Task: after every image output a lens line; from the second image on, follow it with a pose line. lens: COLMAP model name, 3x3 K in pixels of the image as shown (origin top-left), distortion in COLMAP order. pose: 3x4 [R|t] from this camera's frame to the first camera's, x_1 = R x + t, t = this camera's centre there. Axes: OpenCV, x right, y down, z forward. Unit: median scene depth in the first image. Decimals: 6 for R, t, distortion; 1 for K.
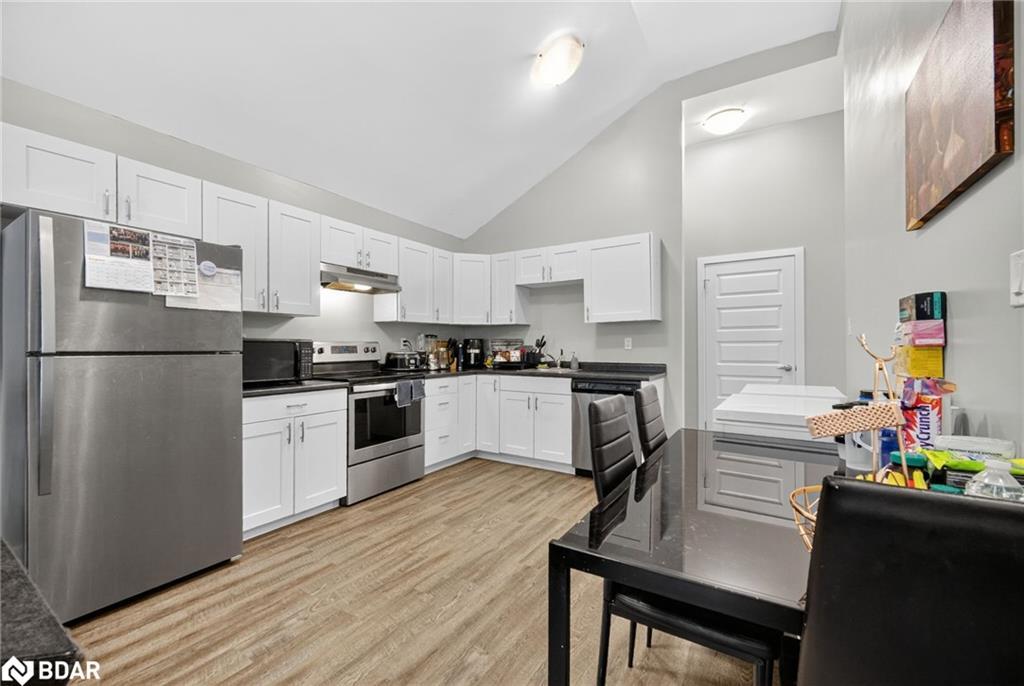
lens RADIAL K [[419.0, 0, 510.5], [0, 419.0, 332.6], [0, 0, 1]] dist [-0.001773, -0.000106]
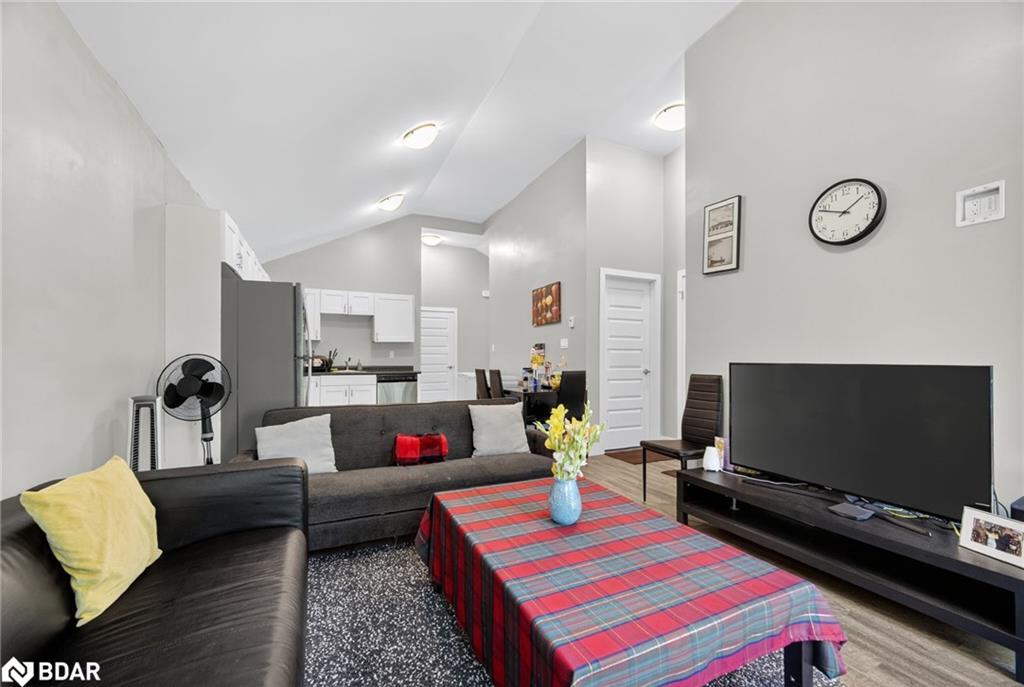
lens RADIAL K [[419.0, 0, 510.5], [0, 419.0, 333.1], [0, 0, 1]] dist [-0.001773, -0.000106]
pose [[0.531277, 0.048971, 0.845781, -0.940497], [-0.027411, 0.998799, -0.040612, -0.005381], [-0.846754, -0.001607, 0.531982, -0.345377]]
